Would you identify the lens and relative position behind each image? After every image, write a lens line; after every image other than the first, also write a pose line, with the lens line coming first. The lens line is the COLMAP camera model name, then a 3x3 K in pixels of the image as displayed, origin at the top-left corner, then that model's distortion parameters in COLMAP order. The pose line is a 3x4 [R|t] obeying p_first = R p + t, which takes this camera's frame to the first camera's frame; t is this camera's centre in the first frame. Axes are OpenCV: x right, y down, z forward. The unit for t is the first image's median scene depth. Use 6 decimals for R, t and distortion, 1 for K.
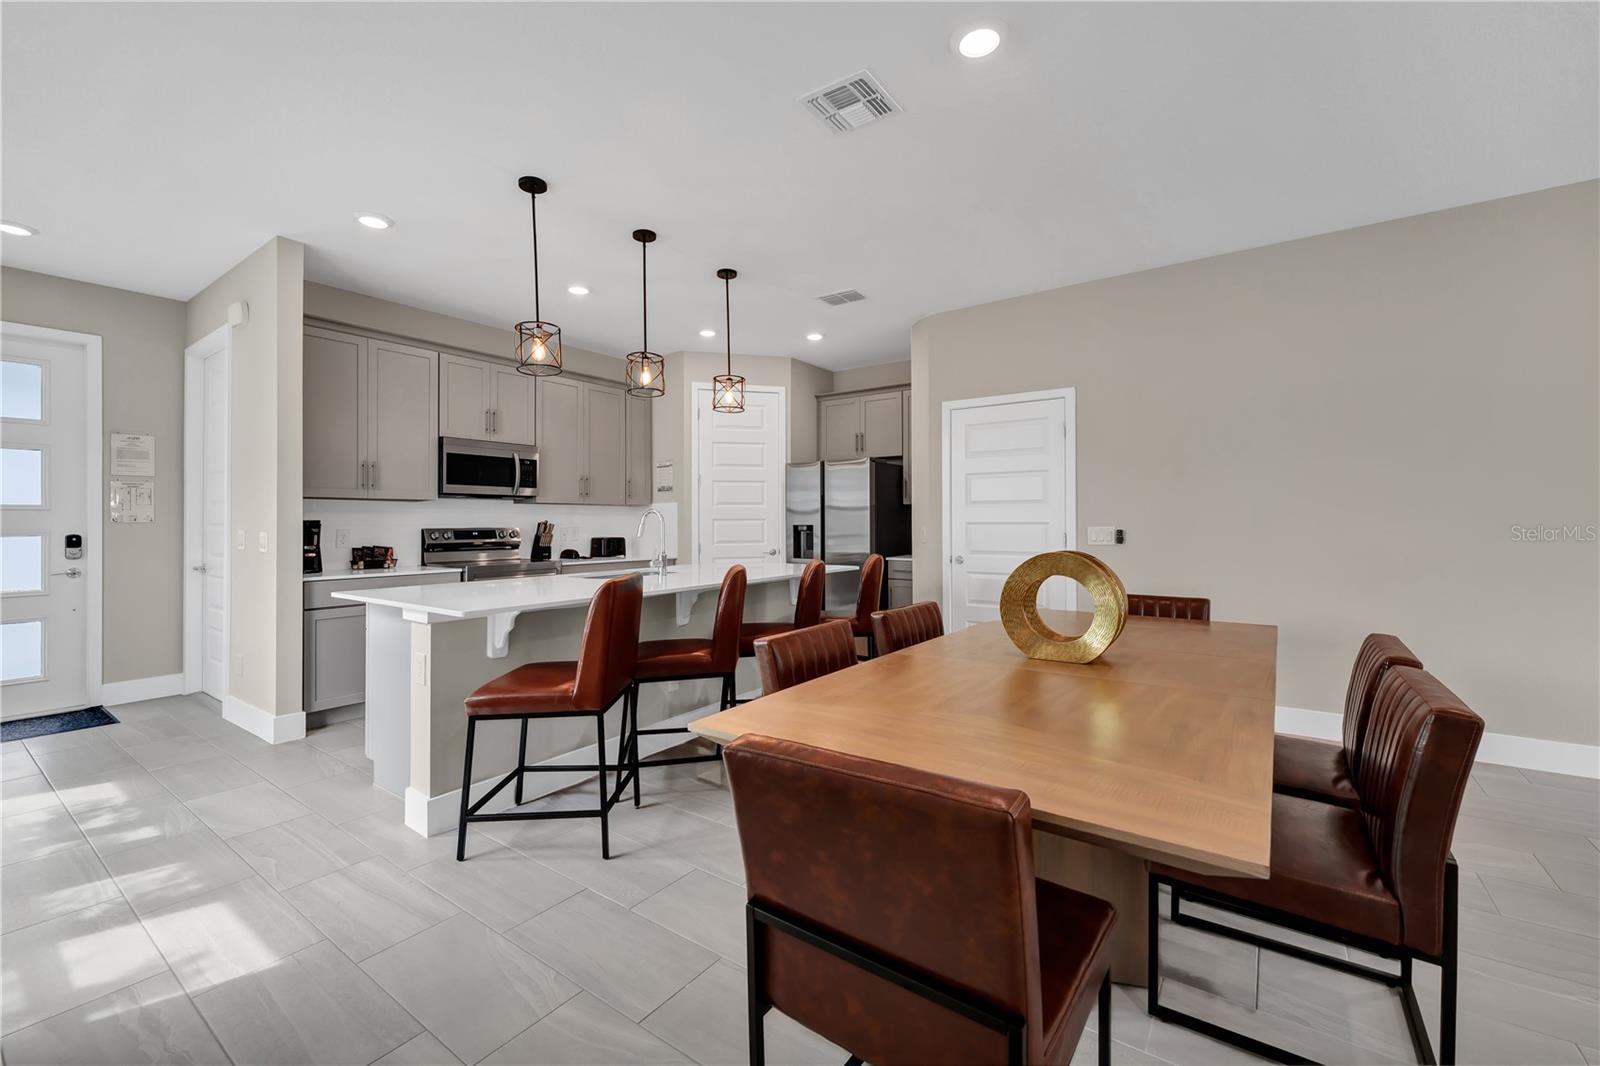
lens RADIAL K [[651.1, 0, 798.2], [0, 651.1, 518.2], [0, 0, 1]] dist [-0.002685, -0.000653]
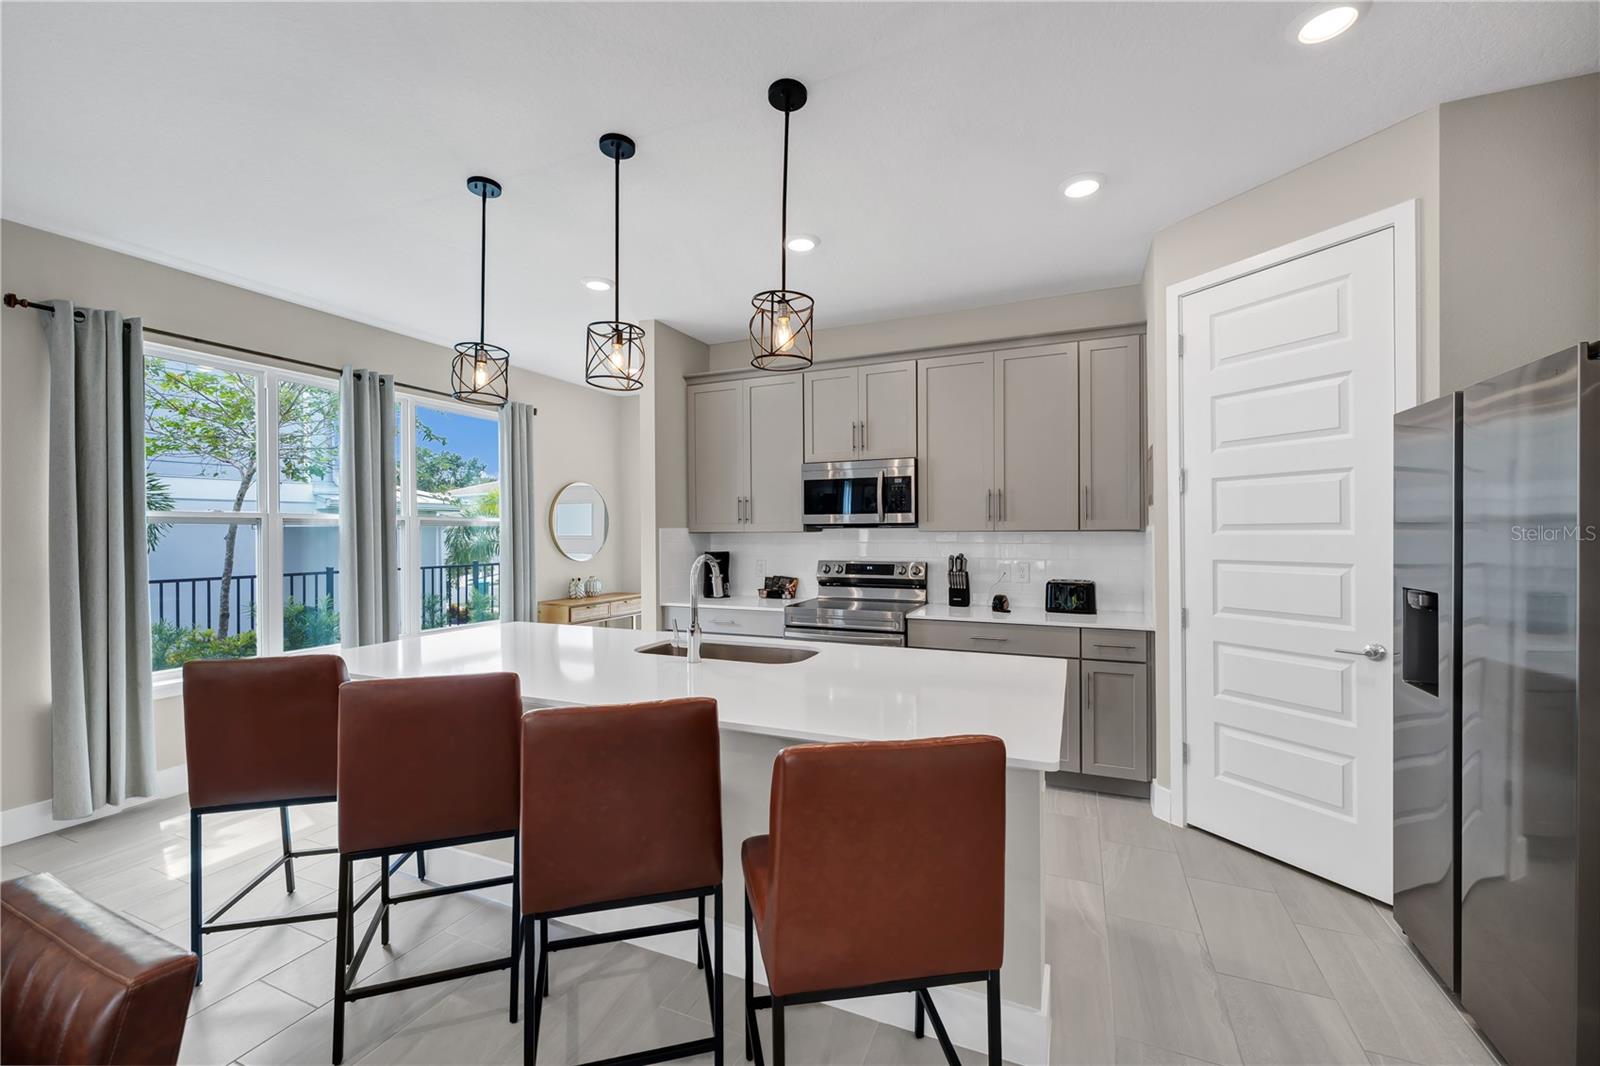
lens RADIAL K [[651.1, 0, 811.1], [0, 651.1, 544.4], [0, 0, 1]] dist [-0.002685, -0.000653]
pose [[0.226211, 0.020365, -0.973865, 0.341572], [0.010998, 0.999664, 0.023459, -0.030361], [0.974016, -0.016018, 0.225911, 0.774825]]
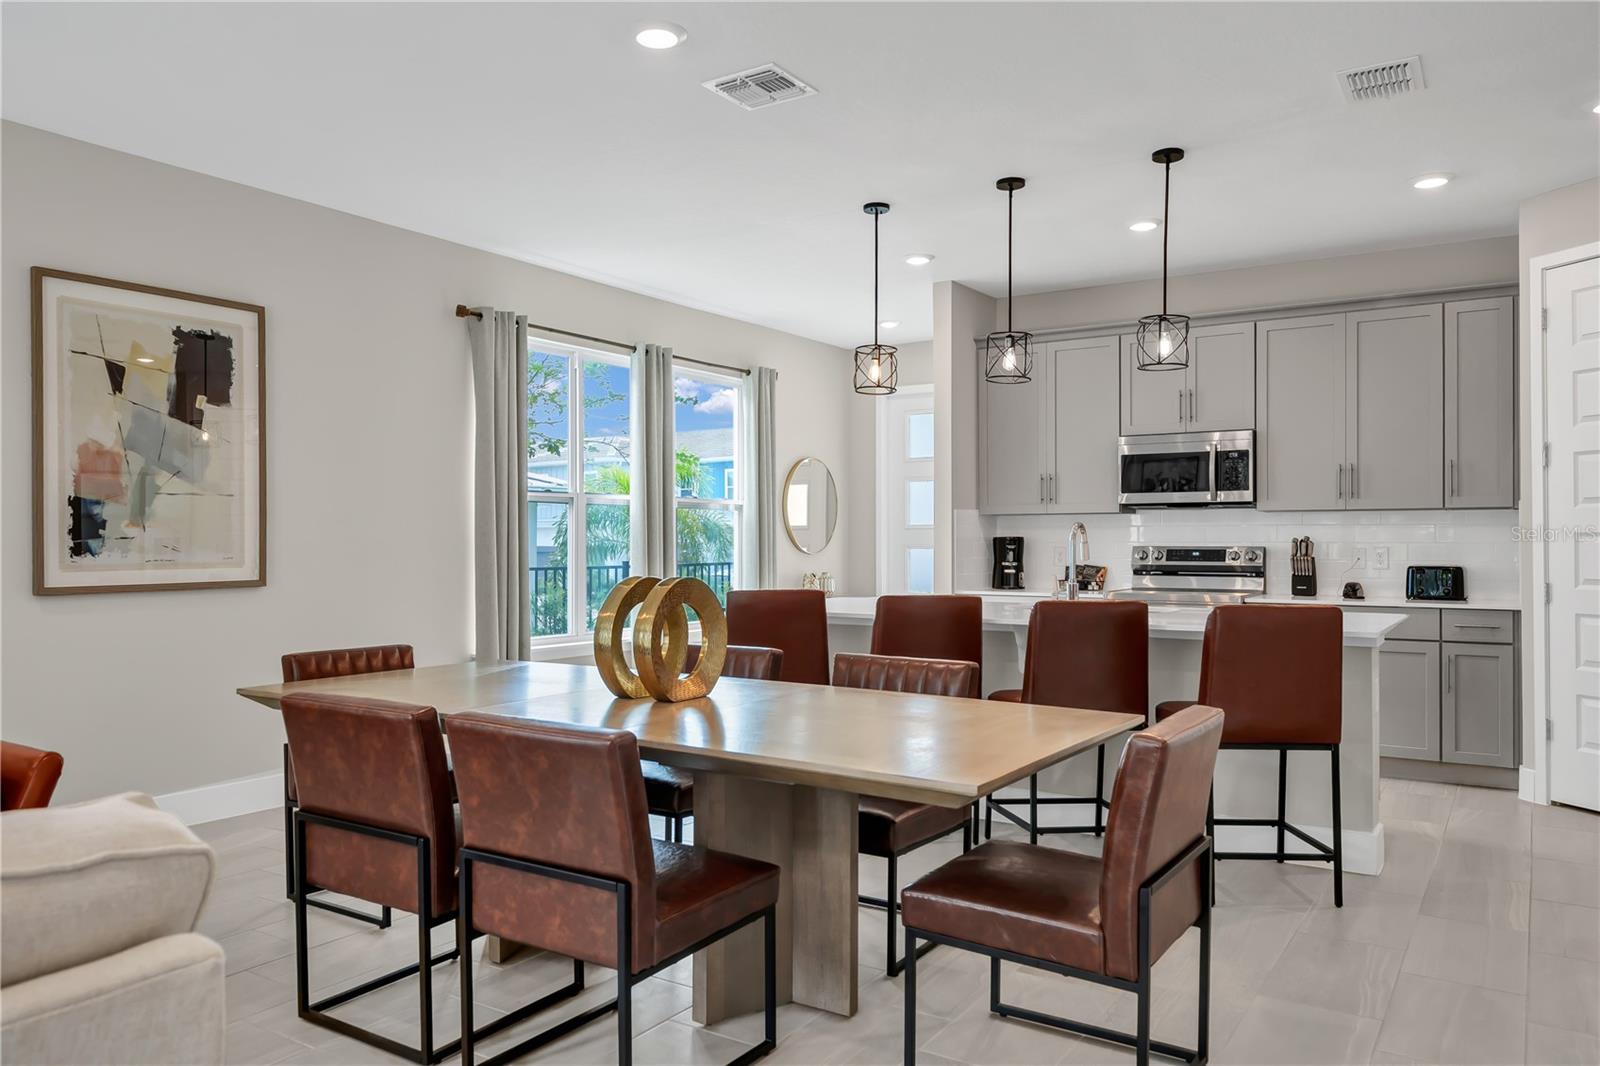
lens RADIAL K [[1109.2, 0, 825.7], [0, 1109.2, 552.5], [0, 0, 1]] dist [-0.000051, -0.006902]
pose [[0.055653, 0.017370, -0.998299, 0.825398], [0.008406, 0.999805, 0.017865, -0.004714], [0.998415, -0.009386, 0.055496, 0.522105]]
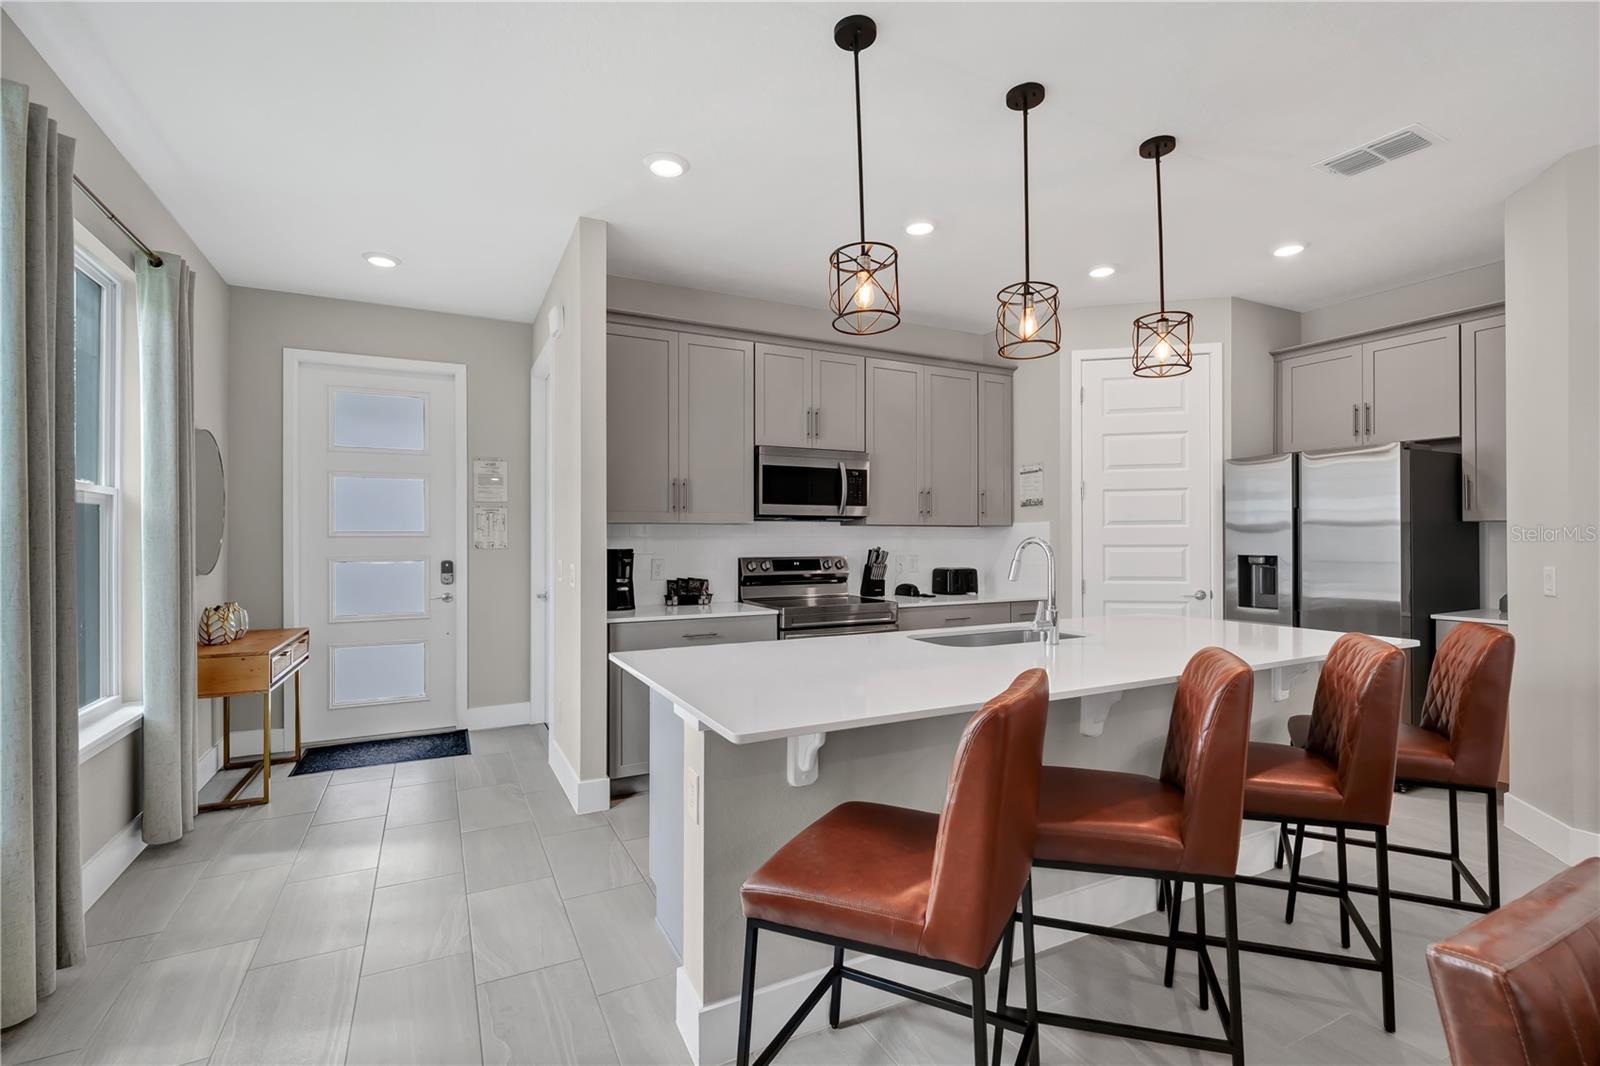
lens RADIAL K [[717.6, 0, 803.4], [0, 717.6, 534.9], [0, 0, 1]] dist [0.000933, -0.001249]
pose [[0.888780, -0.000382, -0.458334, -0.082728], [0.001760, 0.999995, 0.002581, -0.015175], [0.458331, -0.003100, 0.888776, 0.220406]]
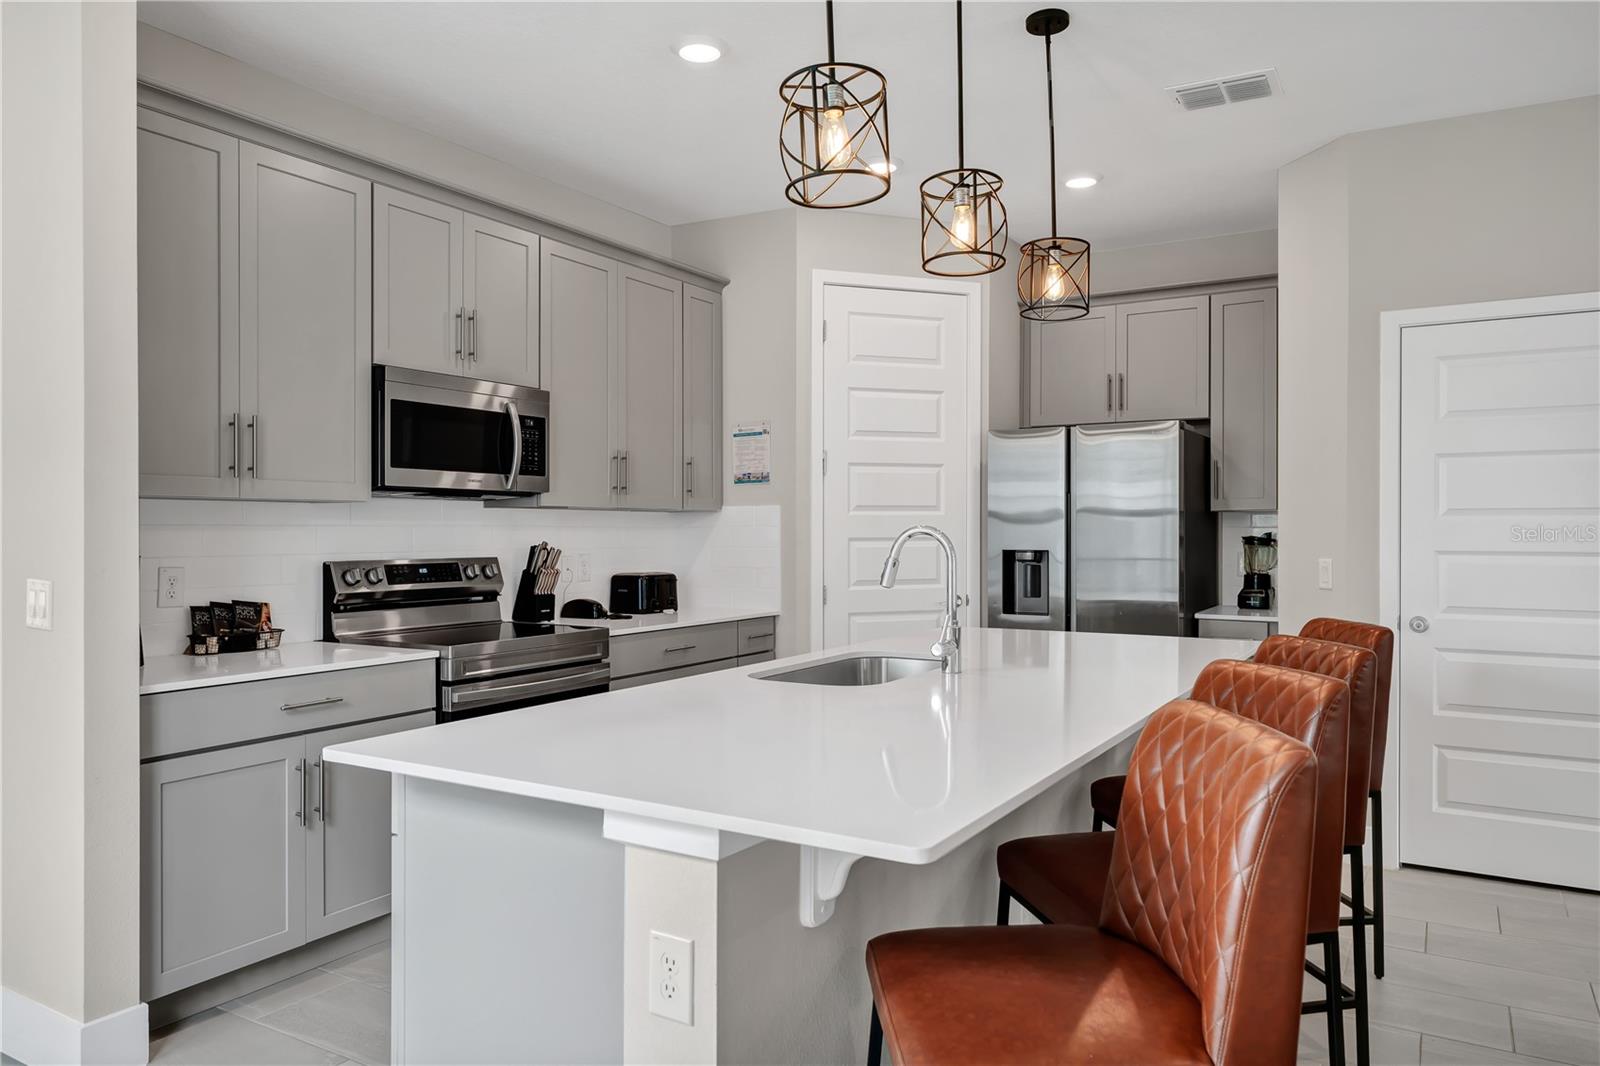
lens RADIAL K [[1066.7, 0, 805.4], [0, 1066.7, 533.6], [0, 0, 1]] dist [-0.001169, -0.006031]
pose [[0.997175, 0.002884, 0.075053, -0.292152], [-0.003627, 0.999946, 0.009759, -0.012867], [-0.075021, -0.010004, 0.997132, 0.211834]]
